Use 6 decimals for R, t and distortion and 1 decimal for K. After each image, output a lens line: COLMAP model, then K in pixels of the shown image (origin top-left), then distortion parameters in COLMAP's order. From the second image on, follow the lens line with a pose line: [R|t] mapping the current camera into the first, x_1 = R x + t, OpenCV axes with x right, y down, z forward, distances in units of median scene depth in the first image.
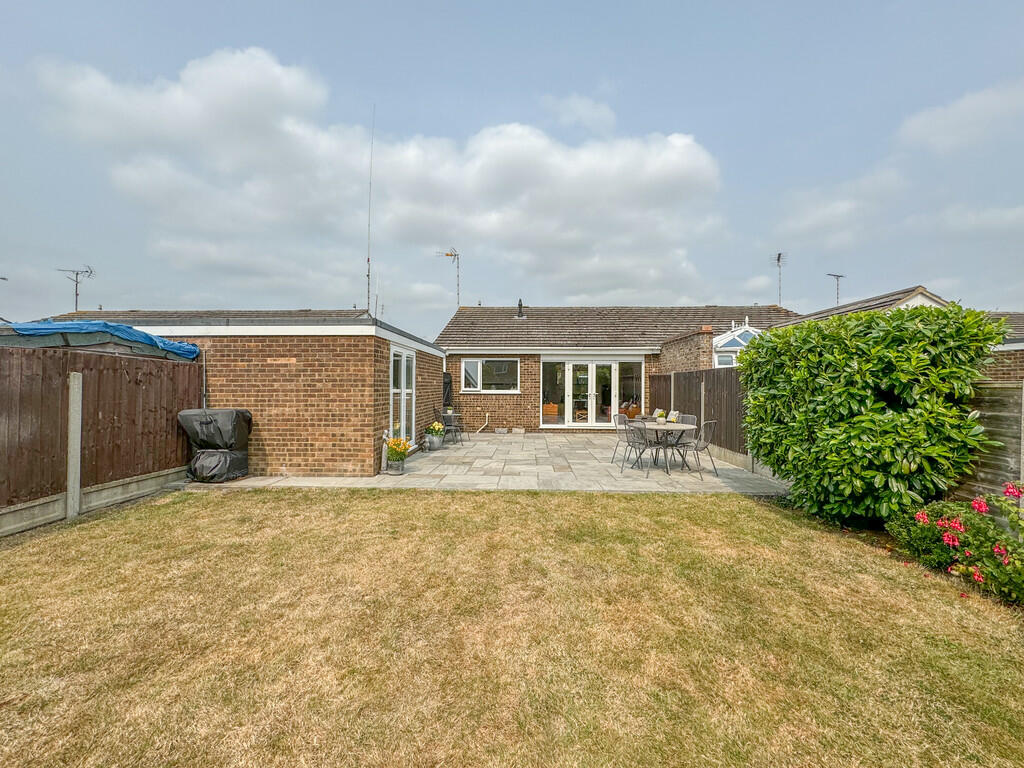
lens RADIAL K [[410.8, 0, 508.3], [0, 410.8, 383.6], [0, 0, 1]] dist [0.001309, -0.000008]
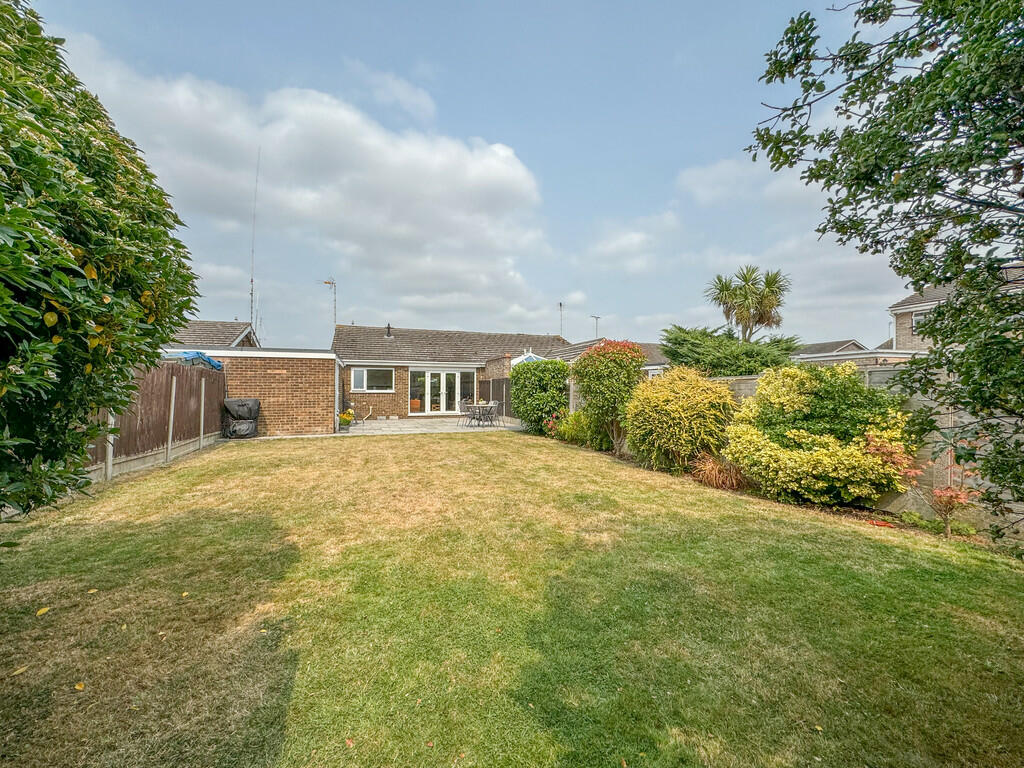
lens RADIAL K [[410.8, 0, 510.4], [0, 410.8, 385.7], [0, 0, 1]] dist [0.001309, -0.000008]
pose [[0.926593, 0.000771, 0.376066, -0.138542], [0.001355, 0.999985, -0.005389, 0.008123], [-0.376064, 0.005503, 0.926577, -0.505075]]
